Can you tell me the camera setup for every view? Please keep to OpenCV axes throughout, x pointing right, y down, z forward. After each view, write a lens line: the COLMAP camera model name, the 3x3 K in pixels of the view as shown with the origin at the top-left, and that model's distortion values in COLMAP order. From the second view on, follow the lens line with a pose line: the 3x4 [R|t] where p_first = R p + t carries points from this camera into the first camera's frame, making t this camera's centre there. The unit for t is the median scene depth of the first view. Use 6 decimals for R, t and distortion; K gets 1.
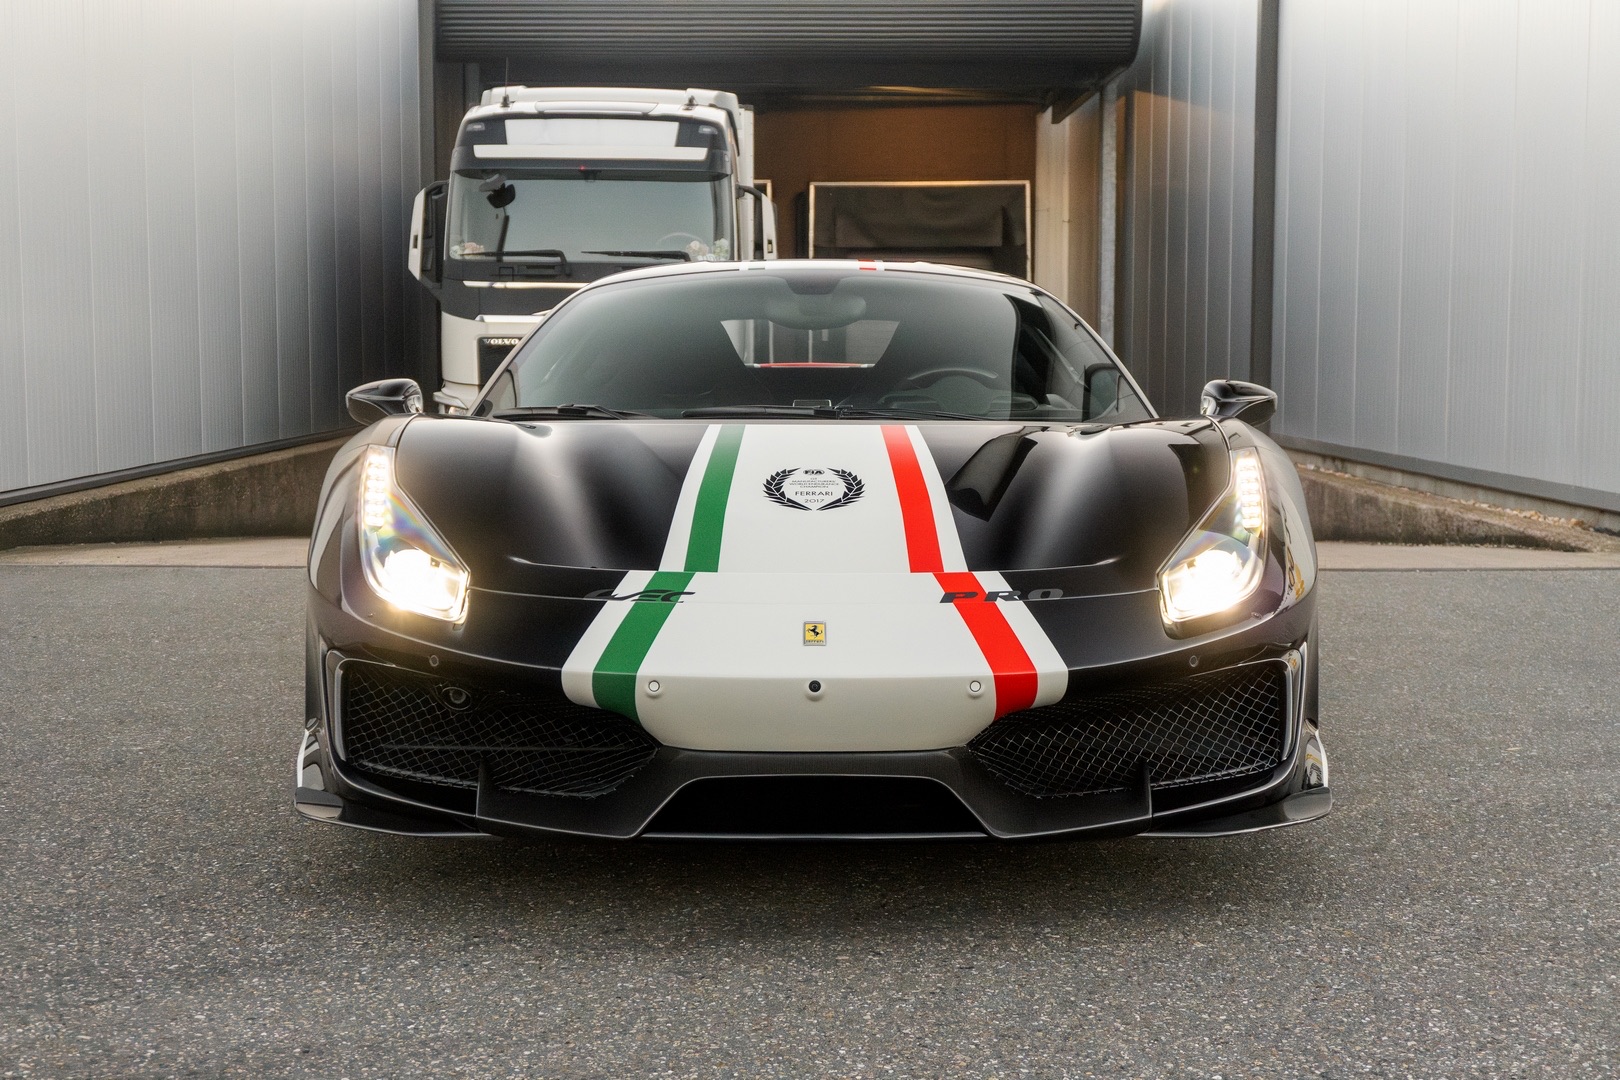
lens RADIAL K [[2106.4, 0, 811.7], [0, 2106.4, 544.9], [0, 0, 1]] dist [0.040264, 0.000000]
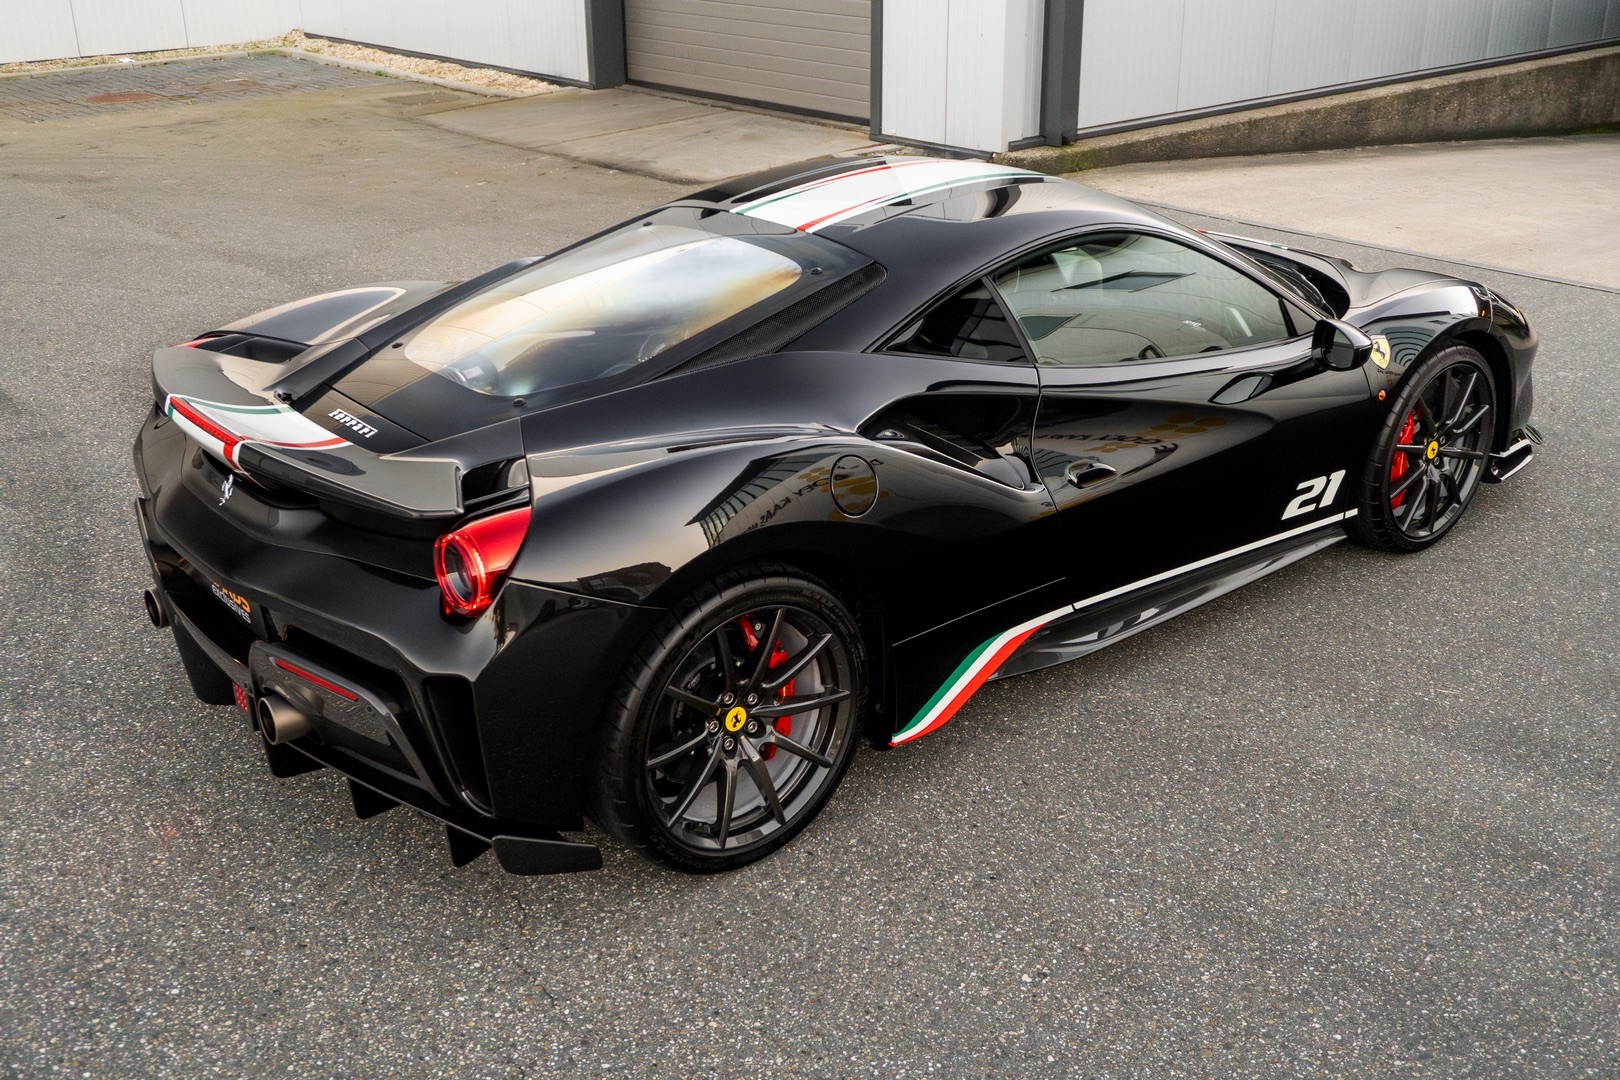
lens RADIAL K [[1621.8, 0, 809.6], [0, 1621.8, 540.6], [0, 0, 1]] dist [-0.052433, 0.000000]
pose [[0.632467, 0.282804, -0.721115, 0.216531], [-0.045270, 0.942871, 0.330067, -0.069158], [0.773263, -0.176112, 0.609138, 0.091101]]
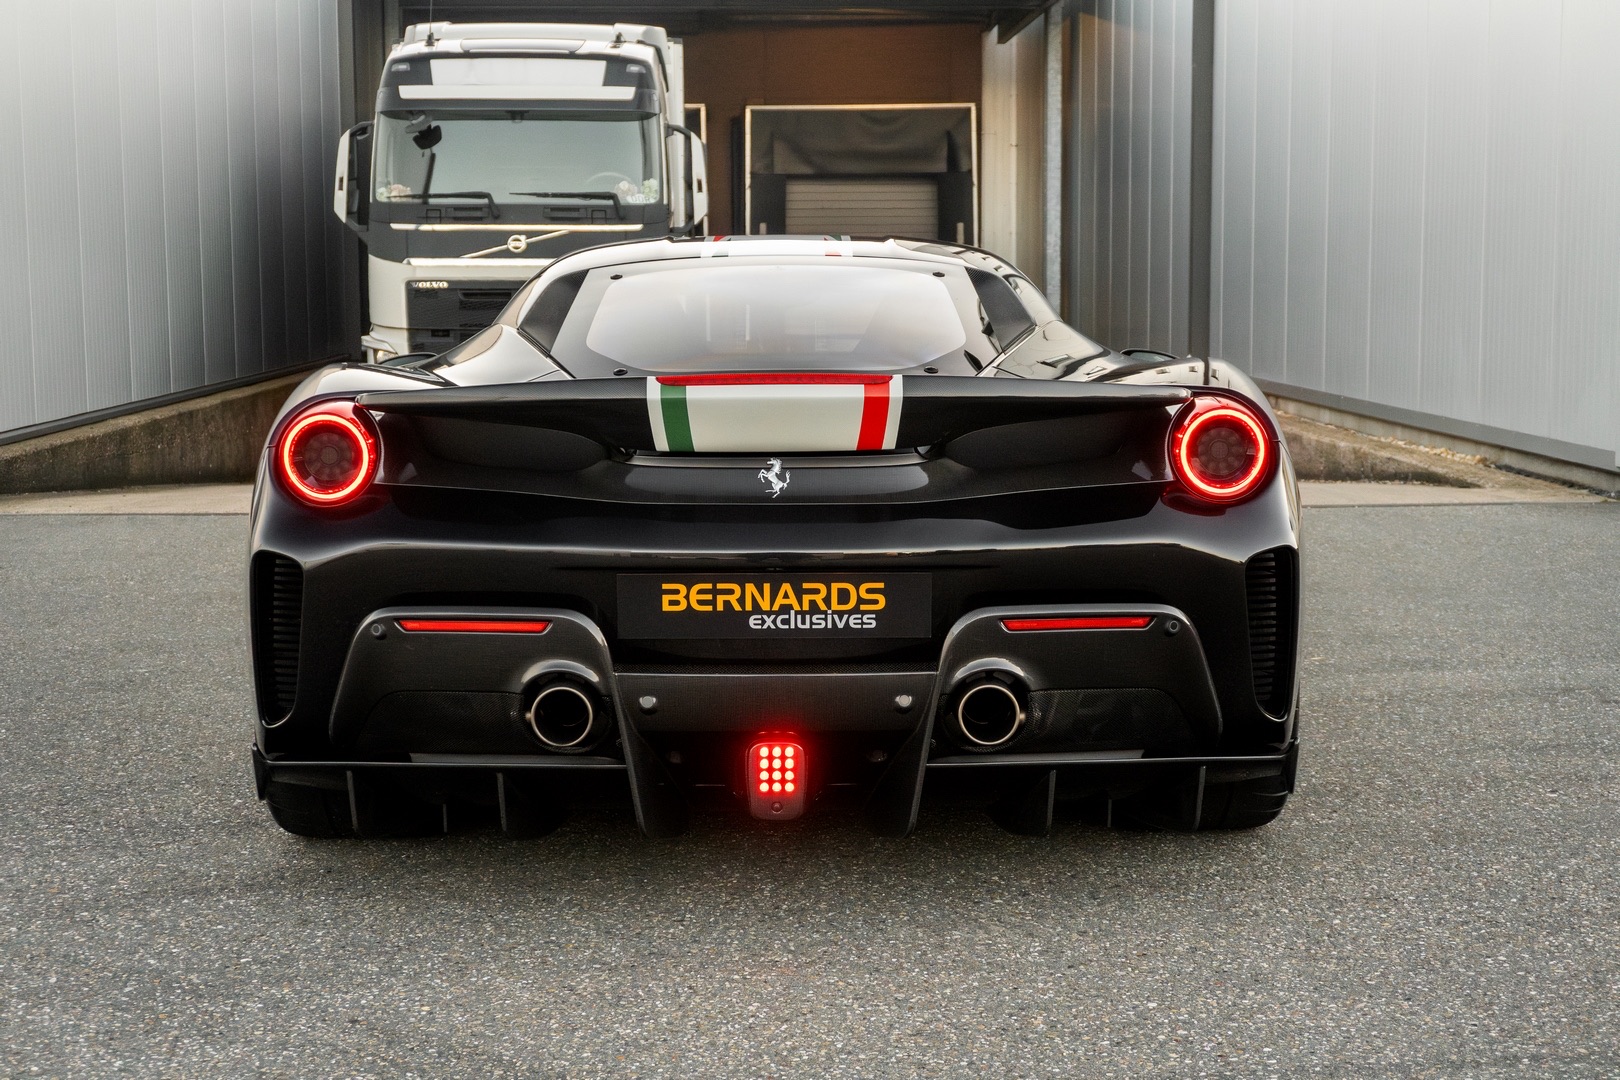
lens RADIAL K [[2280.9, 0, 808.1], [0, 2280.9, 536.5], [0, 0, 1]] dist [-0.003310, 0.000000]
pose [[0.999717, -0.009542, 0.021774, 0.006427], [0.009044, 0.999698, 0.022852, -0.000958], [-0.021986, -0.022649, 0.999502, -0.077736]]
